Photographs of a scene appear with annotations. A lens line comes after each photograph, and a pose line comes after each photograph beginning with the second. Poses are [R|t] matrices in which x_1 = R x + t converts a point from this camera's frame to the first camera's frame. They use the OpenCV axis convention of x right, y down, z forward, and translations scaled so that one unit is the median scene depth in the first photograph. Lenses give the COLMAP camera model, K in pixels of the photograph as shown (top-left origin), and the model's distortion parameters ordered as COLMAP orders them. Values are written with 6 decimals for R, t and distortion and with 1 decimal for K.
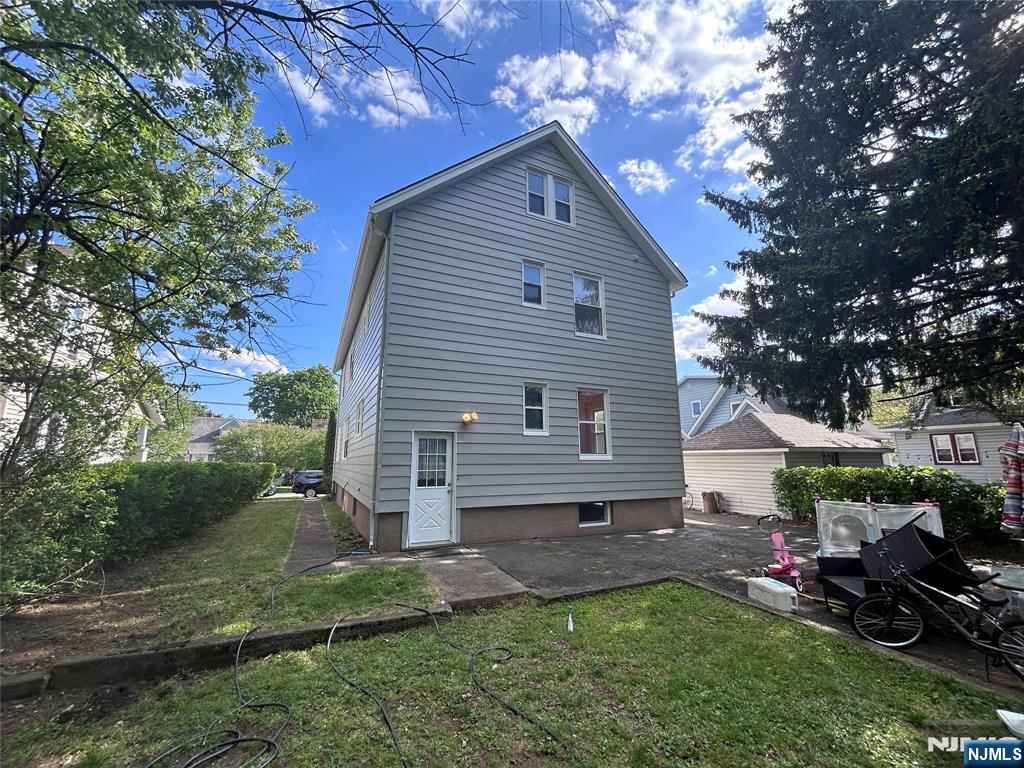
lens RADIAL K [[411.3, 0, 514.4], [0, 411.3, 382.8], [0, 0, 1]] dist [-0.000309, 0.000359]
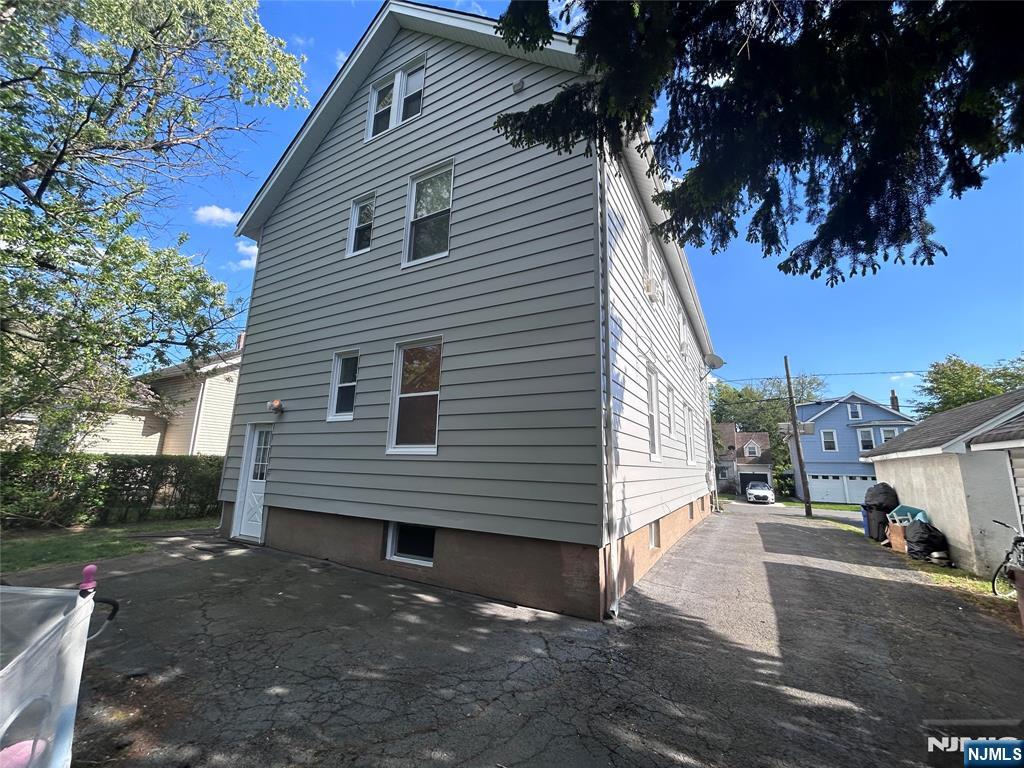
lens RADIAL K [[411.3, 0, 514.4], [0, 411.3, 382.8], [0, 0, 1]] dist [-0.000309, 0.000359]
pose [[0.574143, -0.143405, -0.806099, 0.818594], [0.129002, 0.988089, -0.083900, 0.158618], [0.808529, -0.055817, 0.585804, 0.797521]]
